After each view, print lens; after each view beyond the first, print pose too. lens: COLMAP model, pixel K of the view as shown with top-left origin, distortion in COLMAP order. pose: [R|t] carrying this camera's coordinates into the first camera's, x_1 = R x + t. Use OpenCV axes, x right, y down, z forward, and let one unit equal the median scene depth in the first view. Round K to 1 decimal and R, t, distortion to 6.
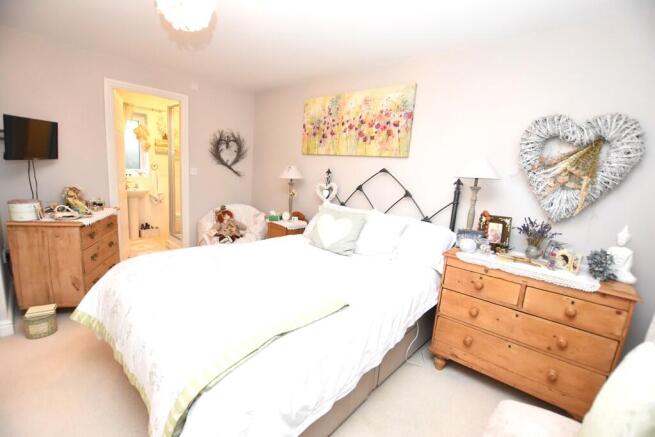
lens RADIAL K [[293.8, 0, 330.2], [0, 293.8, 215.8], [0, 0, 1]] dist [-0.028742, -0.000120]
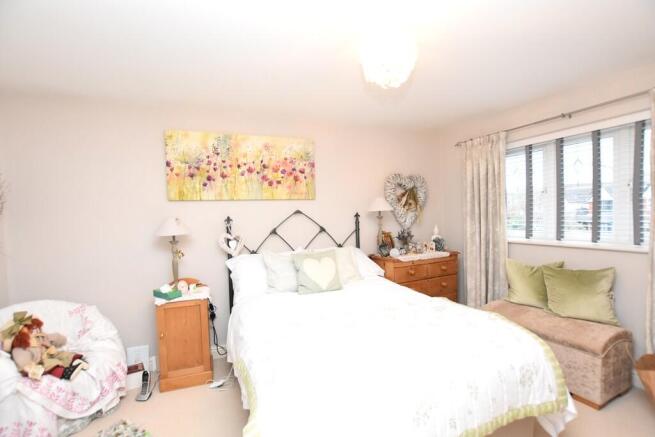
lens RADIAL K [[293.8, 0, 330.2], [0, 293.8, 219.2], [0, 0, 1]] dist [-0.028742, -0.000120]
pose [[0.409321, -0.100915, 0.906792, -0.712674], [0.202499, 0.979125, 0.017558, -0.114201], [-0.889635, 0.176438, 0.421212, 0.404106]]
